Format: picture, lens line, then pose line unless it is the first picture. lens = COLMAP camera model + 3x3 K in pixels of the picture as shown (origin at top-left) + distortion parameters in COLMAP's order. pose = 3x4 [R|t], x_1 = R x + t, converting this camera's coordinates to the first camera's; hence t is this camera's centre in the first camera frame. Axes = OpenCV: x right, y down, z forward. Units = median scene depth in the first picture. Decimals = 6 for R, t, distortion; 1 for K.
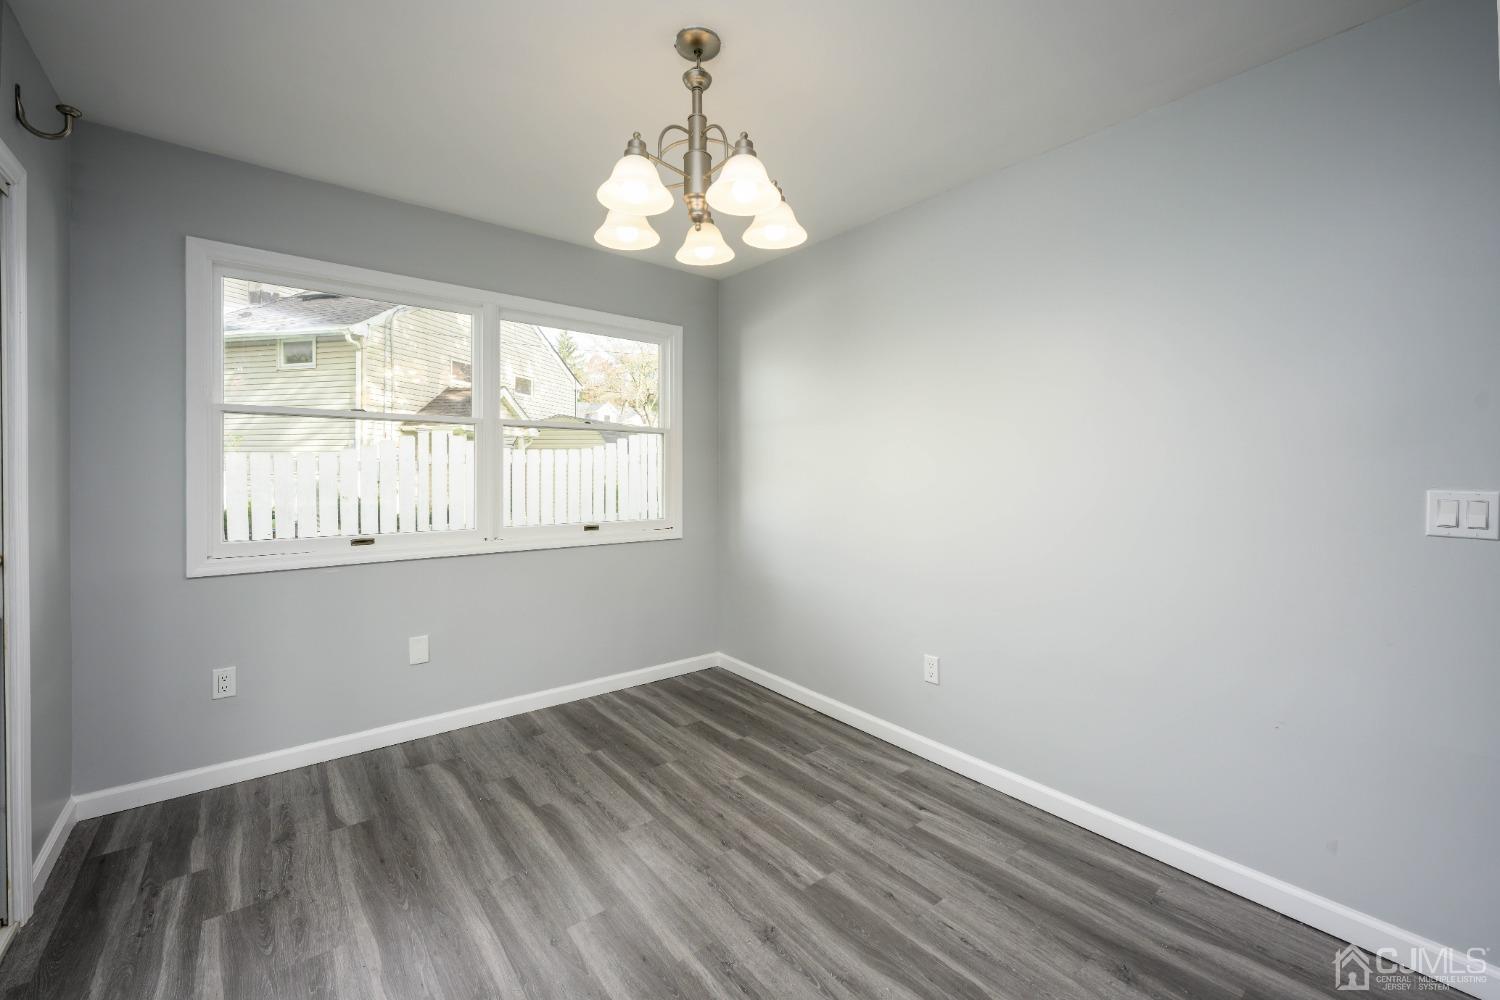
lens RADIAL K [[609.5, 0, 721.3], [0, 609.5, 477.1], [0, 0, 1]] dist [-0.002339, -0.000072]
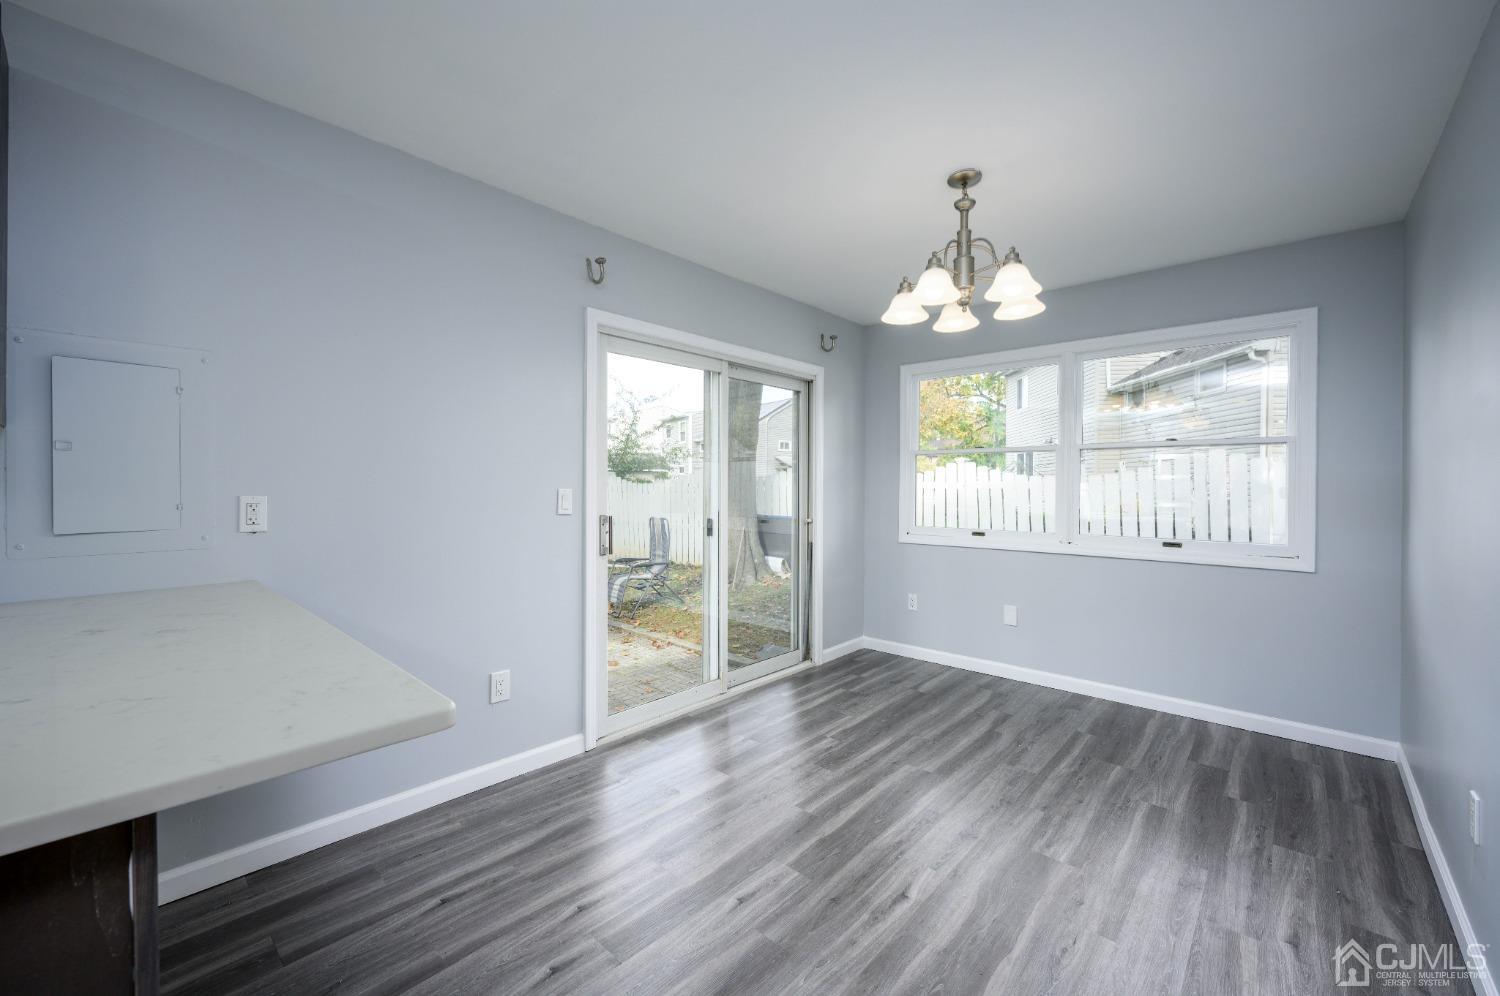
lens RADIAL K [[585.0, 0, 749.4], [0, 585.0, 492.6], [0, 0, 1]] dist [-0.001751, 0.000071]
pose [[0.169042, 0.007749, -0.985578, 0.789783], [-0.016608, 0.999850, 0.005012, 0.004949], [0.985469, 0.015521, 0.169145, 0.194734]]
